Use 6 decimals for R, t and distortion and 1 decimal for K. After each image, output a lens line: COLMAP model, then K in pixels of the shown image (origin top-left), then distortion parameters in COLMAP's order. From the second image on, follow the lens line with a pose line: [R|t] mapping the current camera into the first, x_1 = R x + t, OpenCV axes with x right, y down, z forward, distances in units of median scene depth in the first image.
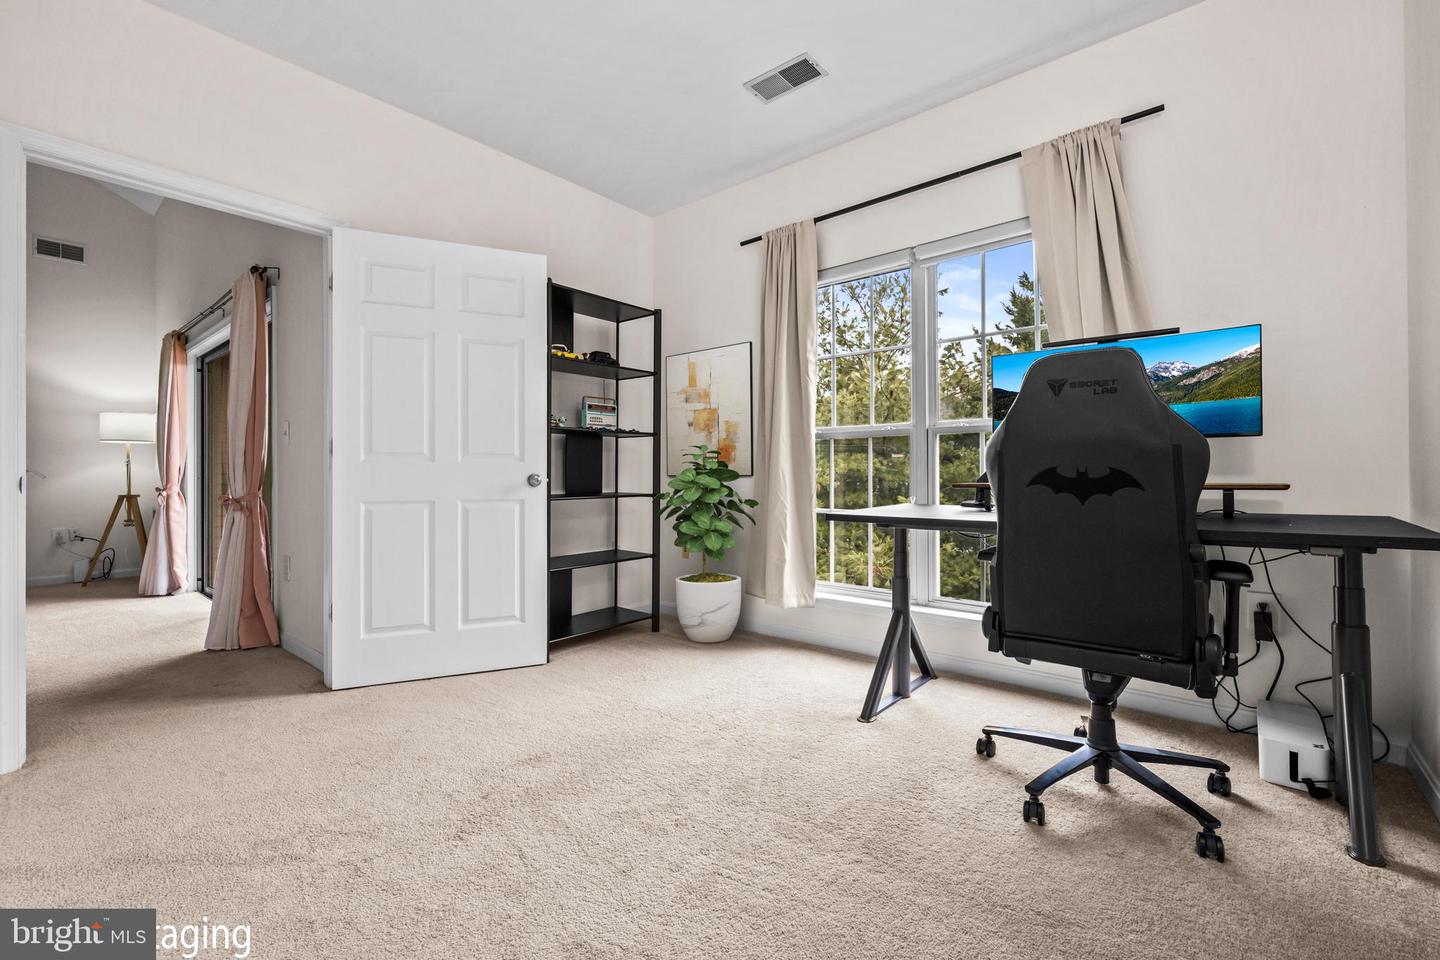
lens RADIAL K [[627.7, 0, 712.3], [0, 627.7, 470.3], [0, 0, 1]] dist [0.002403, -0.000616]
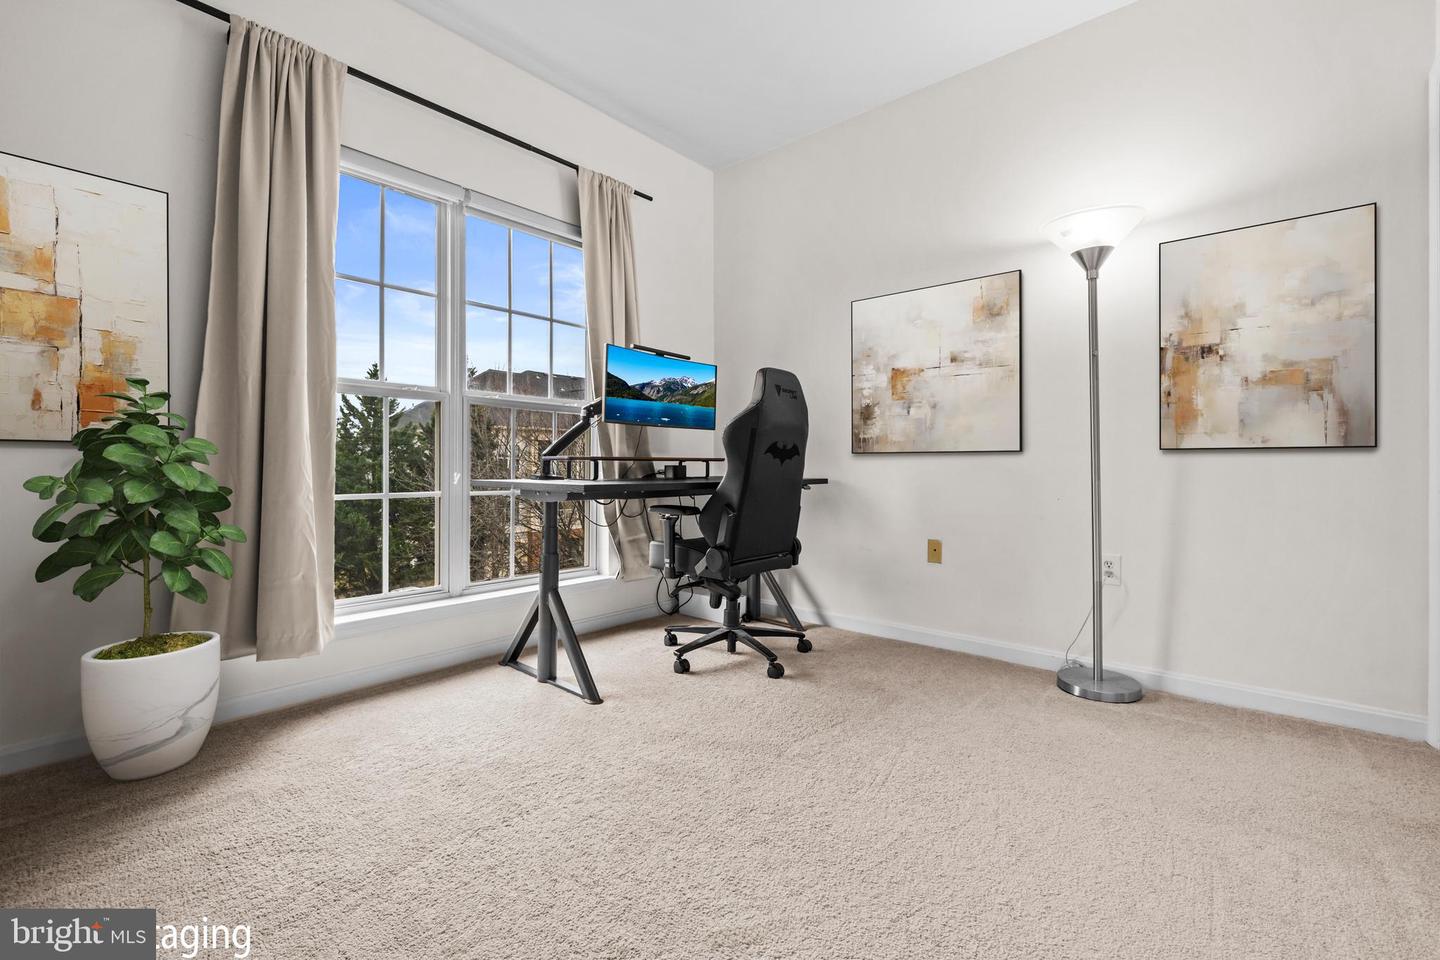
lens RADIAL K [[627.7, 0, 713.9], [0, 627.7, 469.3], [0, 0, 1]] dist [0.002403, -0.000616]
pose [[0.024765, -0.000753, 0.999693, -0.857270], [-0.001755, 0.999998, 0.000797, 0.052658], [-0.999692, -0.001774, 0.024764, 0.966641]]
